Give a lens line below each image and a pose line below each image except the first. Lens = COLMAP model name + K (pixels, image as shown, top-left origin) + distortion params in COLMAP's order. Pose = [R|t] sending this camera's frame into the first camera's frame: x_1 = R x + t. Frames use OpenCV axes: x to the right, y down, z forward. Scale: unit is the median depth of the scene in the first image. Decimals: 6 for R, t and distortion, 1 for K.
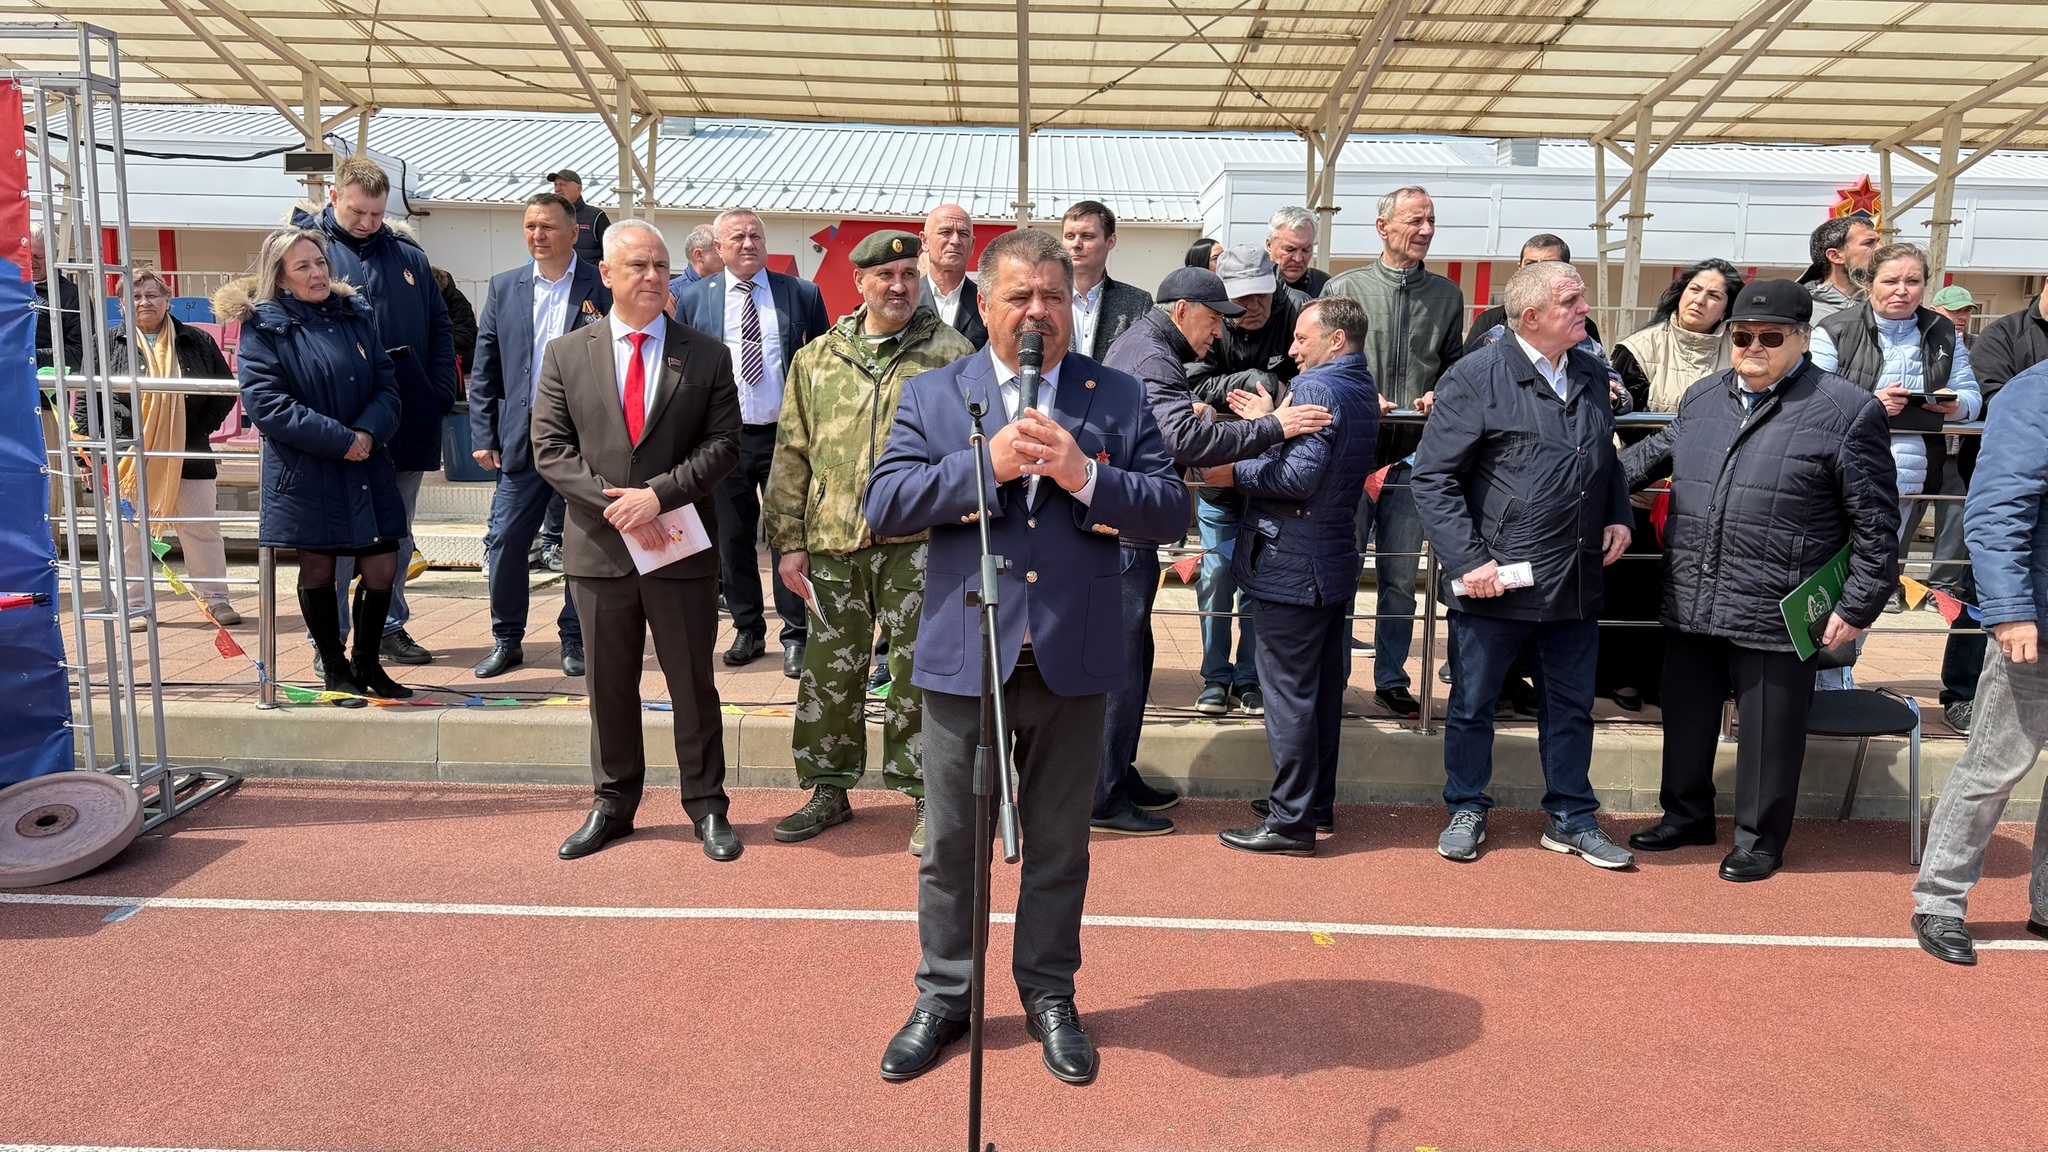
lens RADIAL K [[1444.8, 0, 1005.1], [0, 1444.8, 584.8], [0, 0, 1]] dist [0.044824, -0.055810]
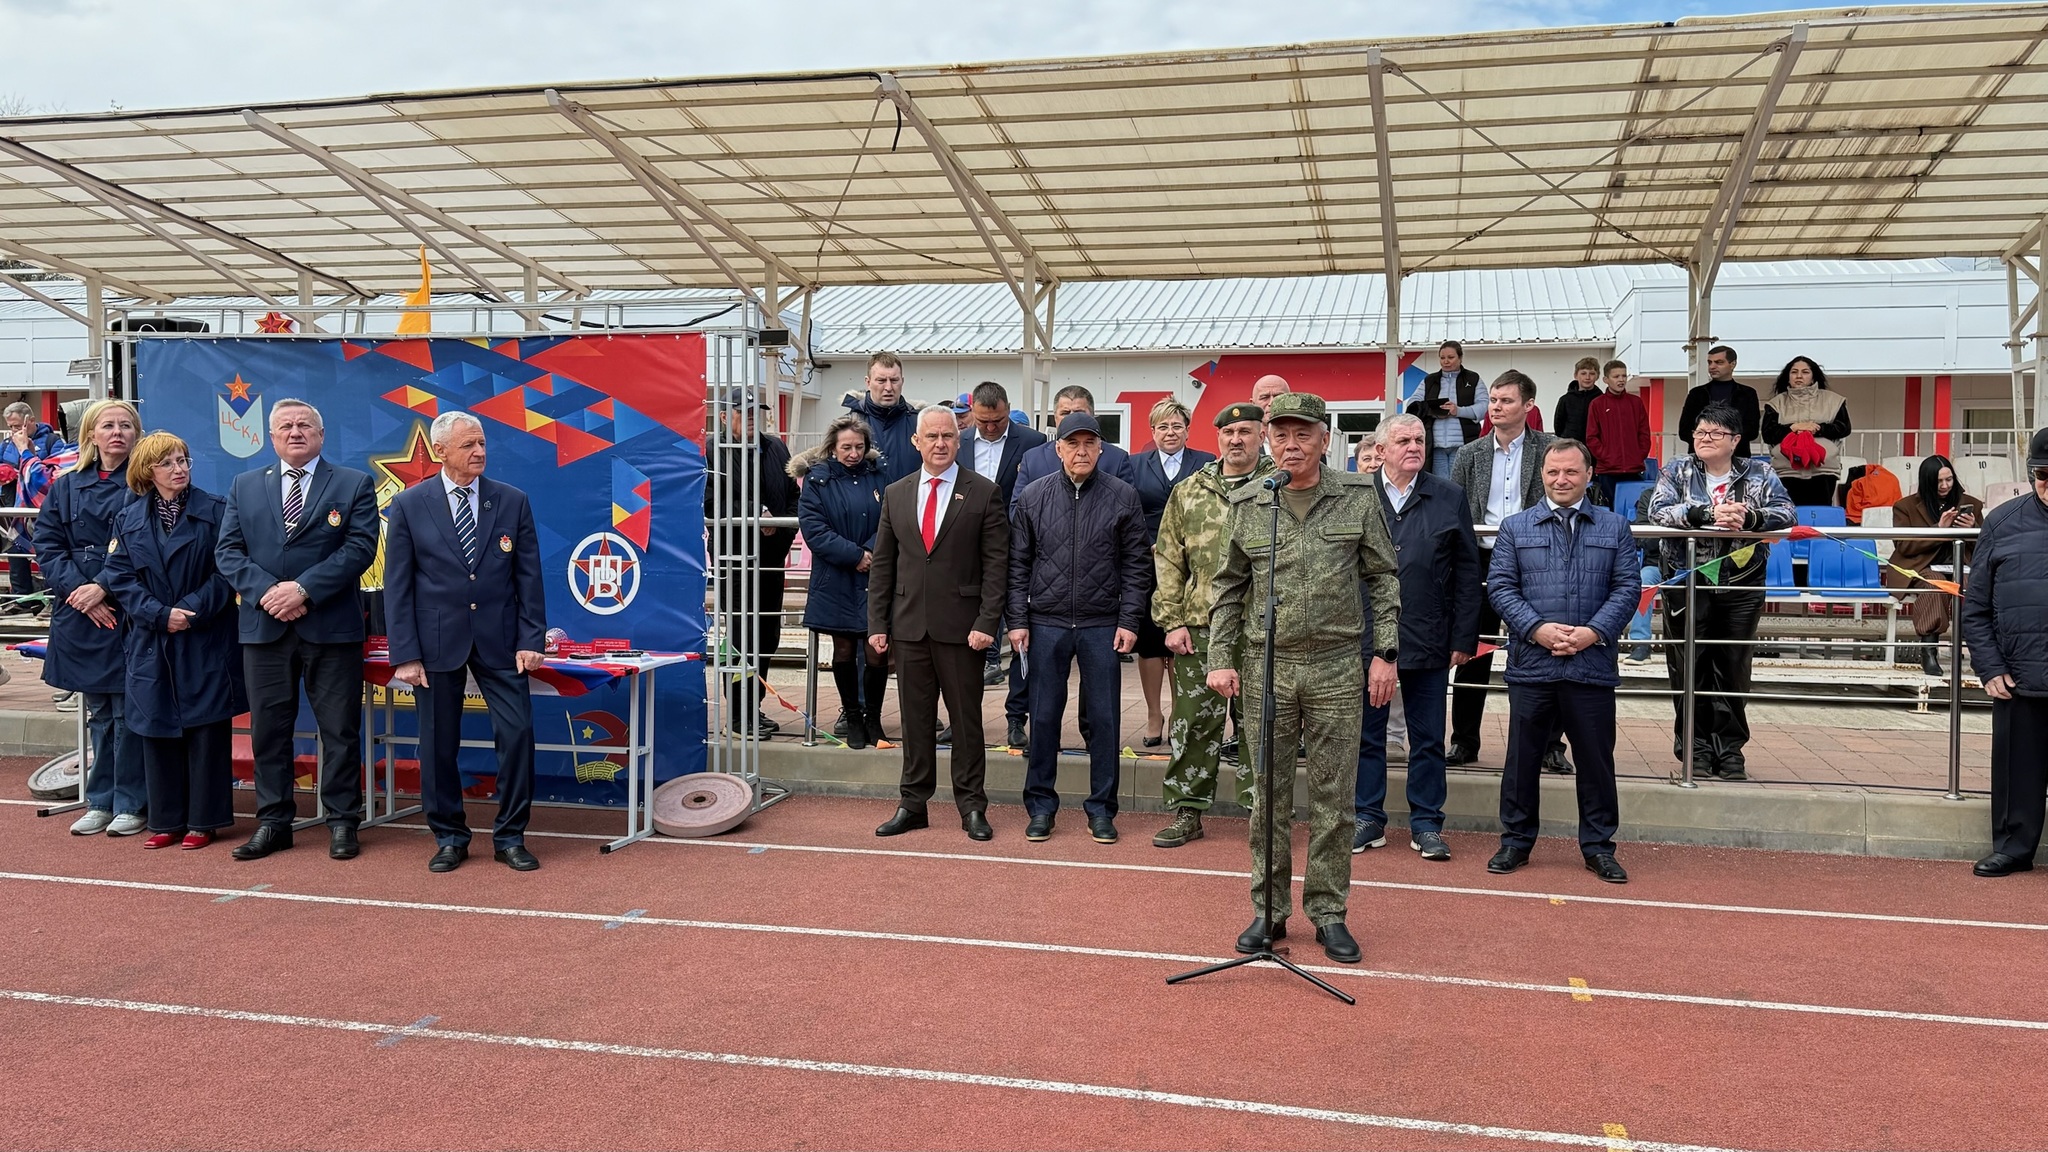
lens RADIAL K [[1677.5, 0, 1016.3], [0, 1677.5, 586.1], [0, 0, 1]] dist [0.106088, -0.168357]
pose [[0.972842, -0.003155, -0.231448, 0.031642], [-0.020003, 0.995021, -0.097641, 0.038633], [0.230603, 0.099618, 0.967935, -0.250108]]
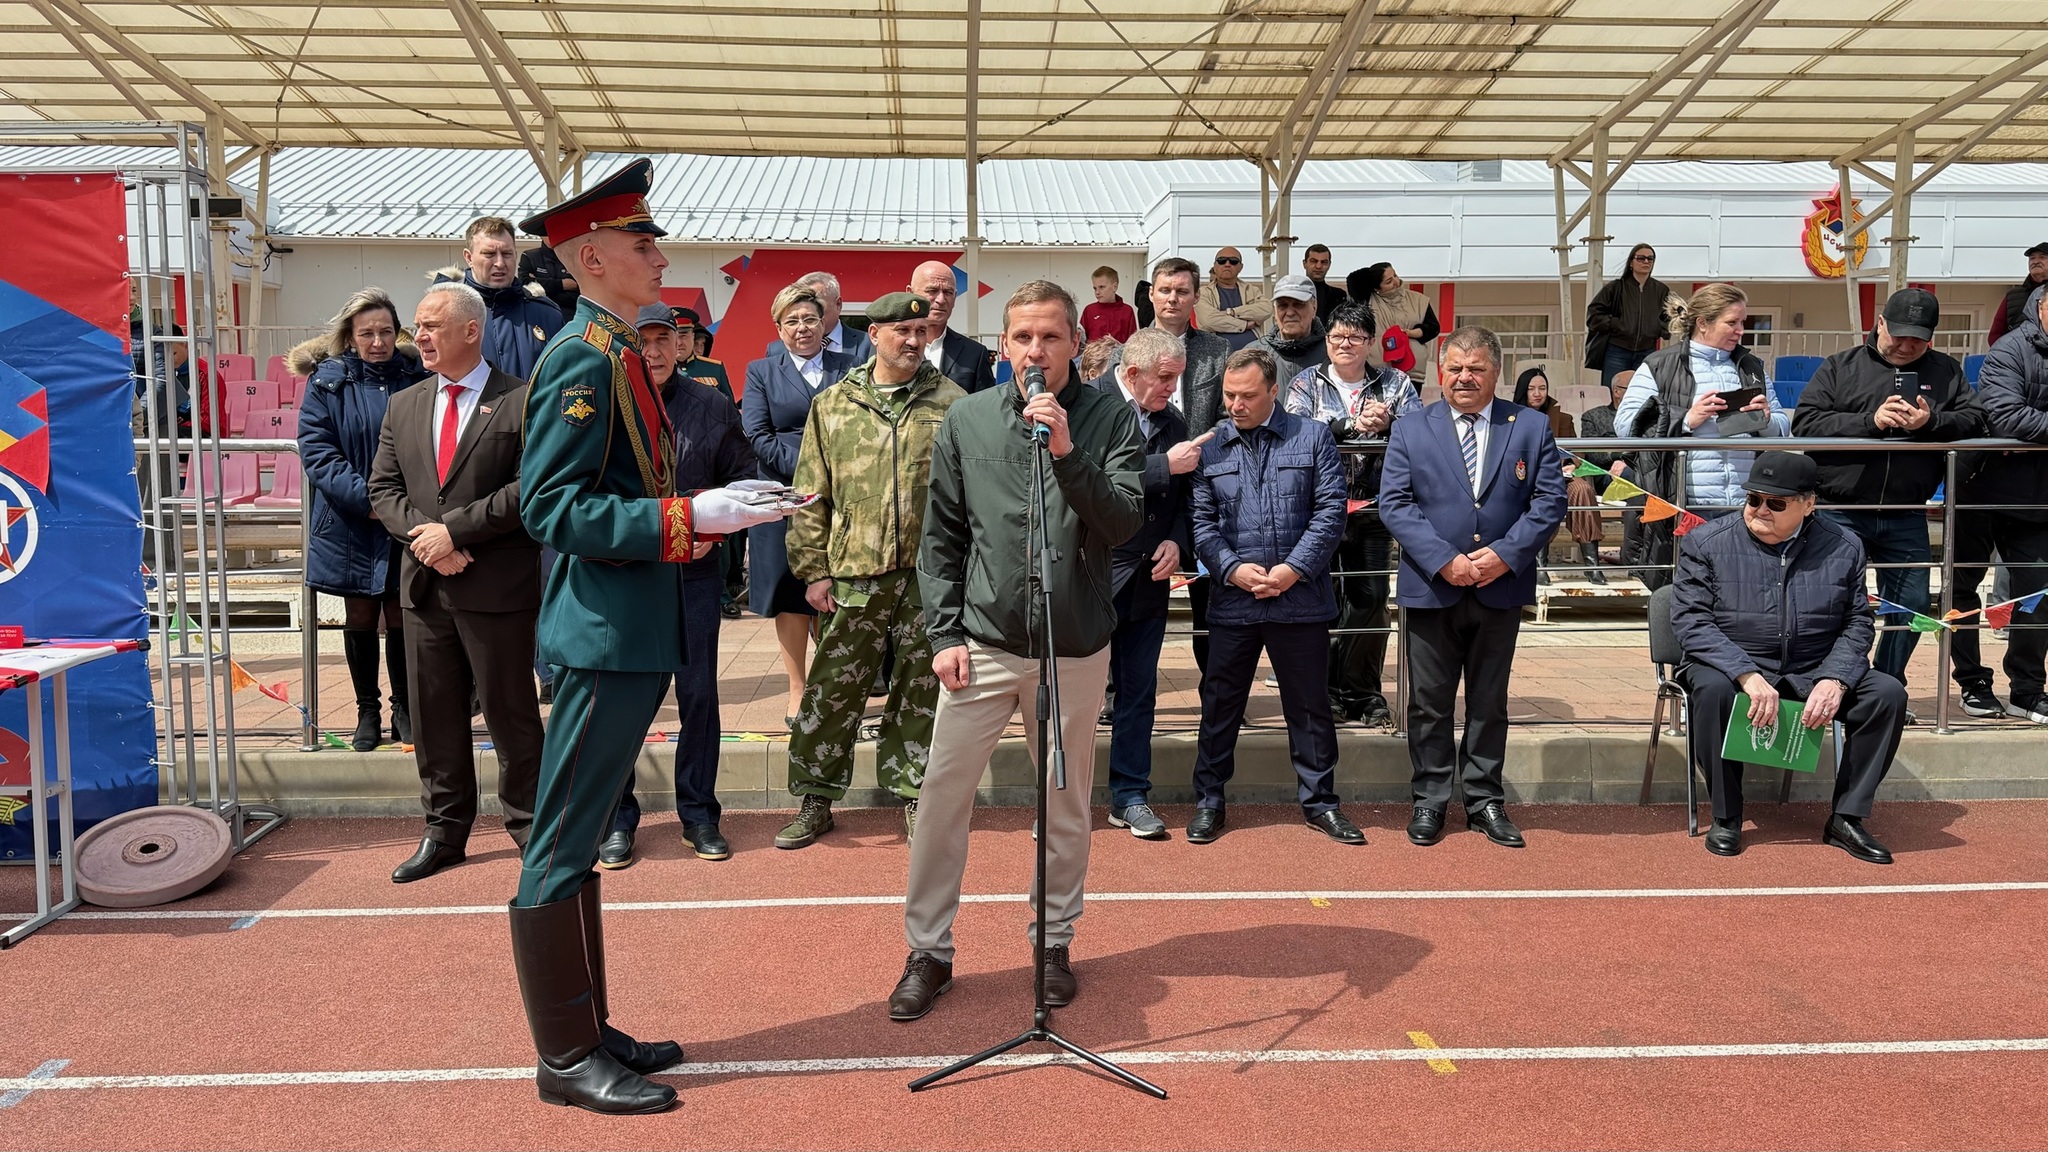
lens RADIAL K [[1677.5, 0, 1015.1], [0, 1677.5, 562.1], [0, 0, 1]] dist [0.106088, -0.168357]
pose [[0.997975, -0.028459, 0.056886, -0.030499], [0.031531, 0.998051, -0.053845, 0.013943], [-0.055243, 0.055529, 0.996928, -0.112134]]
